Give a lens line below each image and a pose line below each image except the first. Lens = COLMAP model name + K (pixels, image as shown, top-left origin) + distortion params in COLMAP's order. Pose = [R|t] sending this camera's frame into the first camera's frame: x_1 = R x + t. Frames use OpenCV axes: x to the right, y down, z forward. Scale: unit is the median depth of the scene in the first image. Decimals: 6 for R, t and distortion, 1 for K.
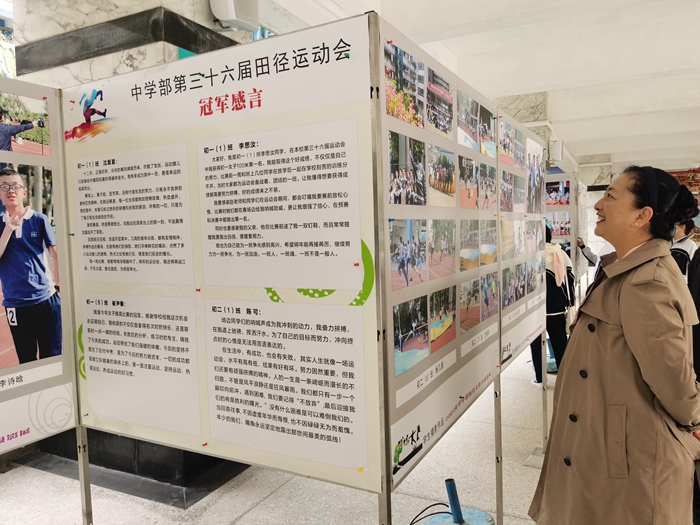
lens RADIAL K [[540.1, 0, 353.3], [0, 540.1, 264.0], [0, 0, 1]] dist [0.014071, -0.008578]
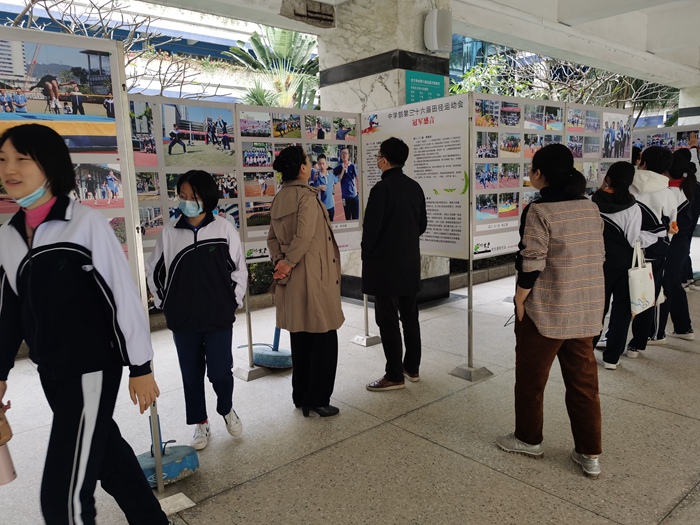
lens RADIAL K [[540.1, 0, 350.2], [0, 540.1, 264.4], [0, 0, 1]] dist [0.014071, -0.008578]
pose [[0.920190, 0.056376, -0.387392, 0.493512], [-0.018384, 0.994708, 0.101089, 0.141357], [0.391041, -0.085899, 0.916356, -1.587237]]
